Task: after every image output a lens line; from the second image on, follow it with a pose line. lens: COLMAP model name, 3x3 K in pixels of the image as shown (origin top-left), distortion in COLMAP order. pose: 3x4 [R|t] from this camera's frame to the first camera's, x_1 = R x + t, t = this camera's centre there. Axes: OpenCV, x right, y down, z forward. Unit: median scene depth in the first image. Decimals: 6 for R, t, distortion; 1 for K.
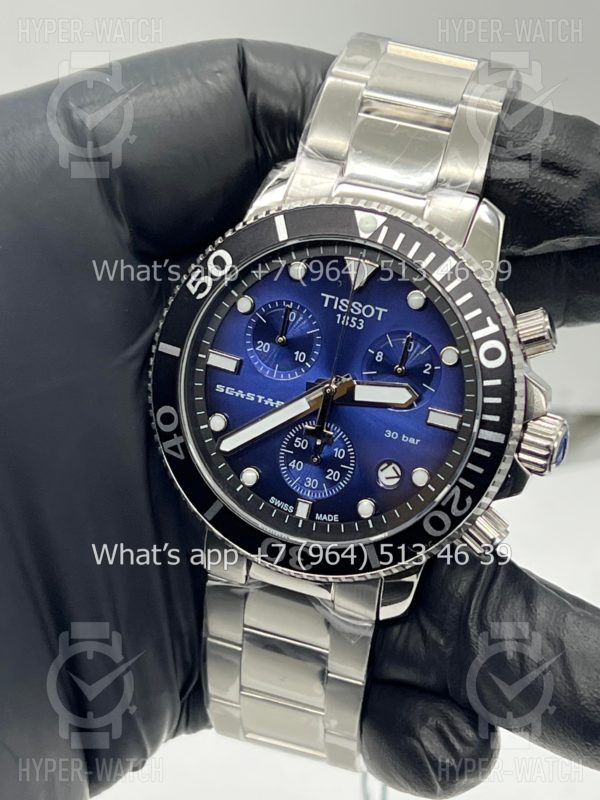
lens RADIAL K [[1777.0, 0, 300.0], [0, 1777.0, 400.0], [0, 0, 1]] dist [0.047439, -0.014589]
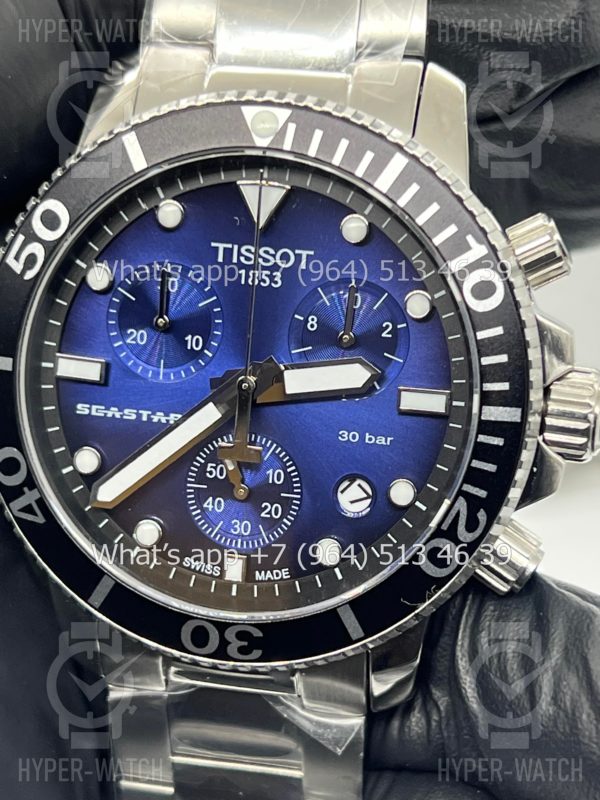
lens RADIAL K [[1825.0, 0, 298.6], [0, 1825.0, 437.1], [0, 0, 1]] dist [0.146140, -0.002629]
pose [[0.985943, -0.157523, 0.055703, -0.005128], [0.157290, 0.987515, 0.008575, 0.010875], [-0.056358, 0.000307, 0.998411, 0.318064]]
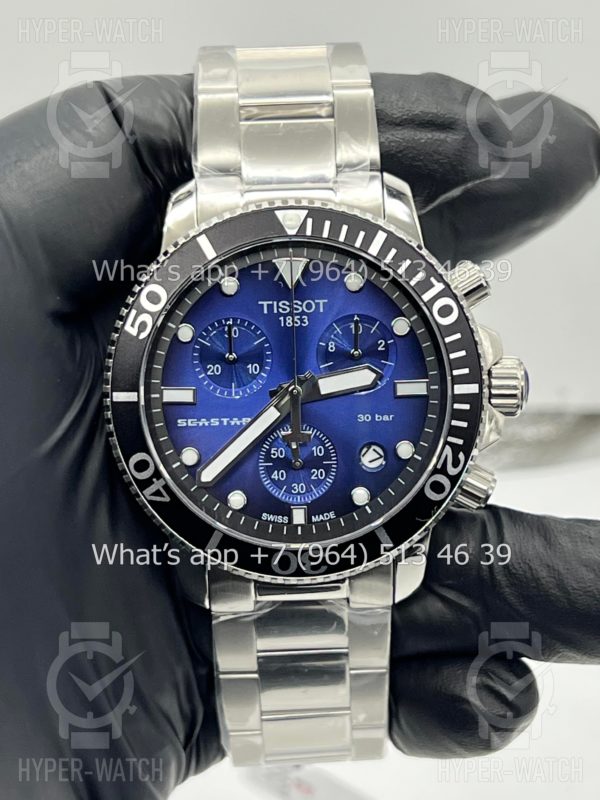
lens RADIAL K [[1777.0, 0, 300.0], [0, 1777.0, 400.0], [0, 0, 1]] dist [0.047439, -0.014589]
pose [[0.933922, -0.263827, 0.241217, -0.222236], [0.278088, 0.960190, -0.026484, 0.026117], [-0.224627, 0.091813, 0.970110, 0.030136]]
